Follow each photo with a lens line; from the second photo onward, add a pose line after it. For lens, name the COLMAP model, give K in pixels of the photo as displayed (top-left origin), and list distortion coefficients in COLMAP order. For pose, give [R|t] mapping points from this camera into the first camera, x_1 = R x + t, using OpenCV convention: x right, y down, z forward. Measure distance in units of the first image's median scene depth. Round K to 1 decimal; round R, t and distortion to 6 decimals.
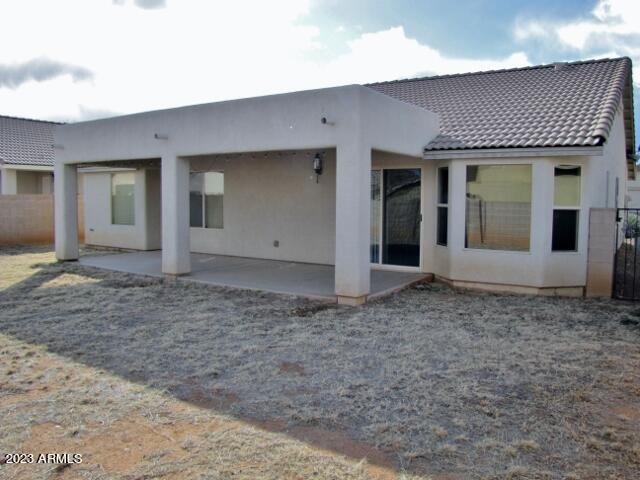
lens RADIAL K [[535.3, 0, 320.3], [0, 535.3, 244.0], [0, 0, 1]] dist [-0.136628, 0.035954]
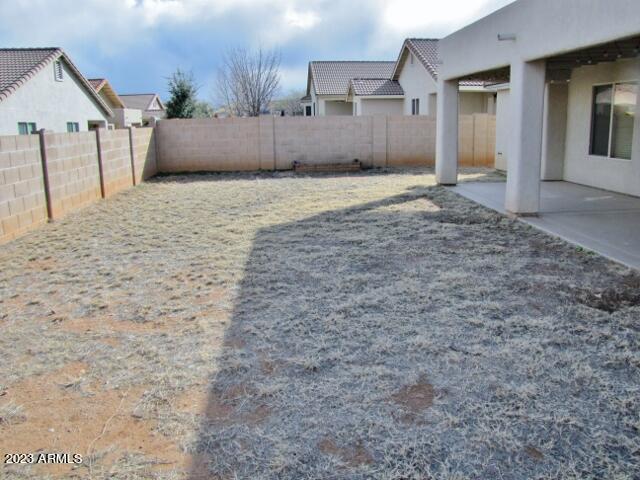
lens RADIAL K [[535.3, 0, 321.0], [0, 535.3, 233.7], [0, 0, 1]] dist [-0.136628, 0.035954]
pose [[0.626468, 0.146733, -0.765511, 0.284204], [-0.049105, 0.987600, 0.149117, -0.029341], [0.777899, -0.055826, 0.625905, 0.518873]]
